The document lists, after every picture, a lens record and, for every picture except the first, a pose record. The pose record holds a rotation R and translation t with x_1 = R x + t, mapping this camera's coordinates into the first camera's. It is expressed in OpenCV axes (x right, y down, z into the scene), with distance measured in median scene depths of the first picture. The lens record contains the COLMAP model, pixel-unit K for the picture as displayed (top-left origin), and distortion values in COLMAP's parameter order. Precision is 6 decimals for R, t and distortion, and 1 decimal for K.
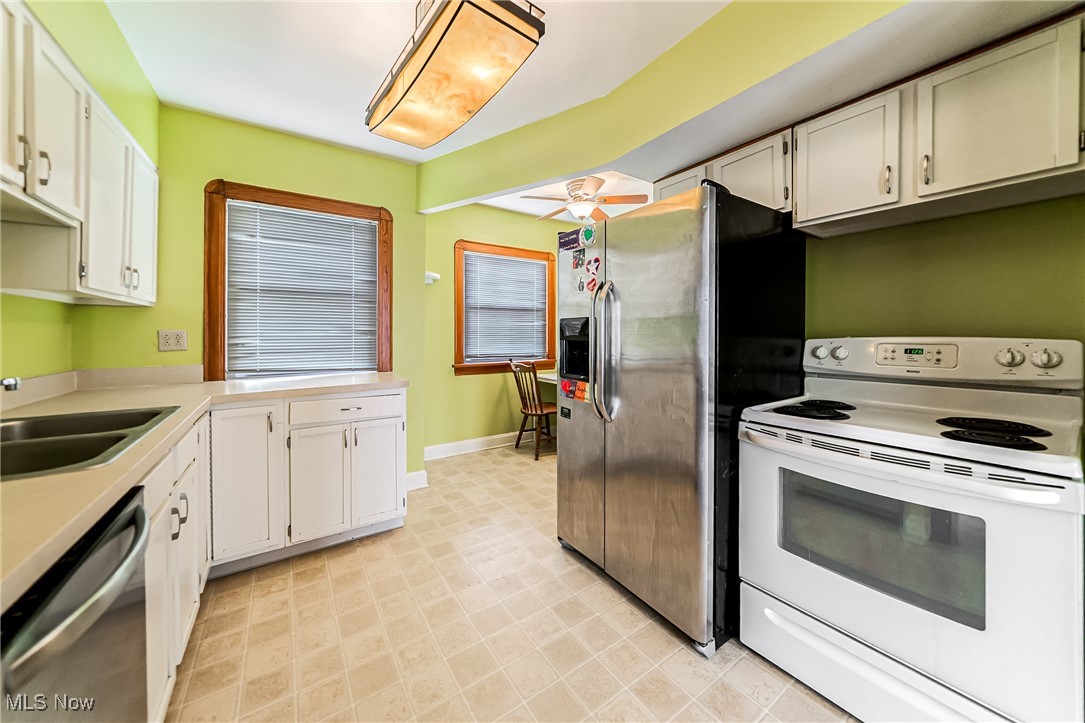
lens RADIAL K [[376.7, 0, 539.4], [0, 376.7, 330.2], [0, 0, 1]] dist [-0.005491, 0.000089]
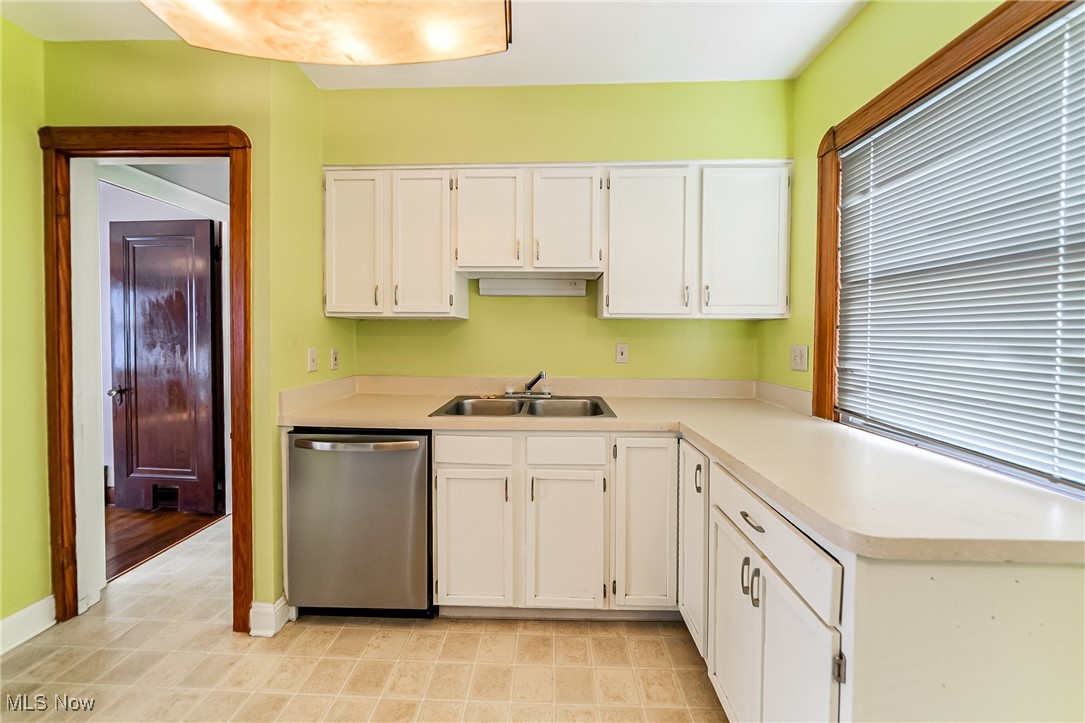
lens RADIAL K [[383.7, 0, 536.2], [0, 383.7, 339.3], [0, 0, 1]] dist [-0.007297, -0.000061]
pose [[-0.587083, 0.013706, -0.809411, 0.042548], [0.001282, 0.999871, 0.016001, -0.027337], [0.809526, 0.008356, -0.587025, 0.992748]]
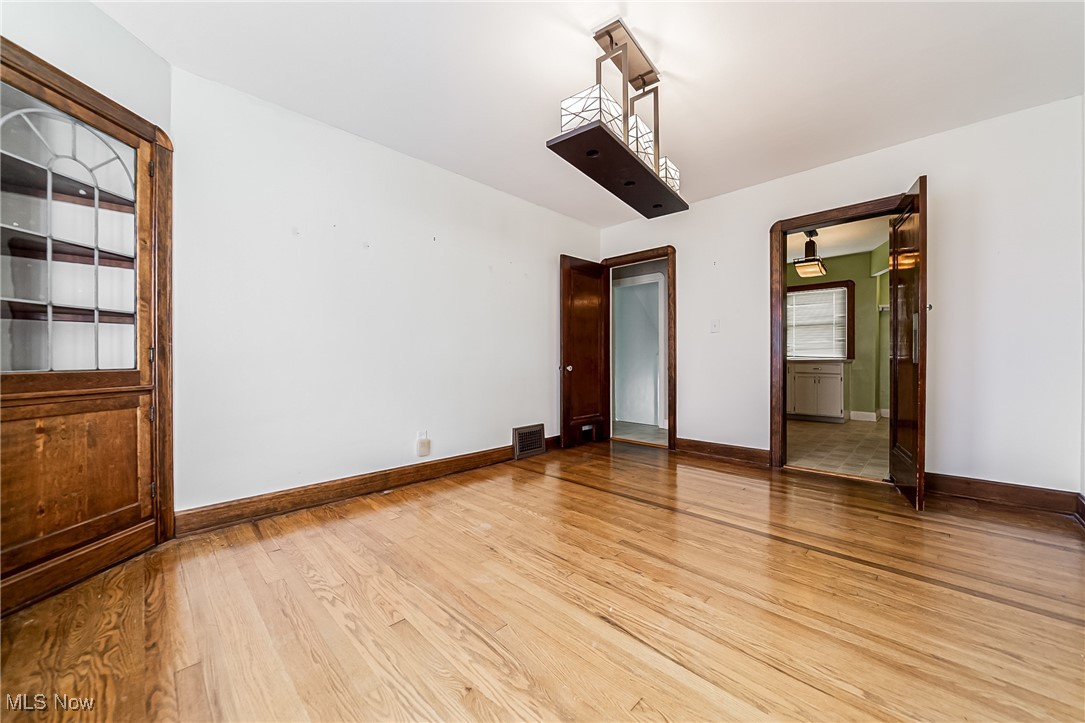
lens RADIAL K [[383.4, 0, 556.3], [0, 383.4, 360.8], [0, 0, 1]] dist [-0.000567, -0.000021]
pose [[0.188309, 0.005299, -0.982096, 1.670099], [0.003920, 0.999973, 0.006147, 0.122910], [0.982102, -0.005008, 0.188283, -1.208627]]
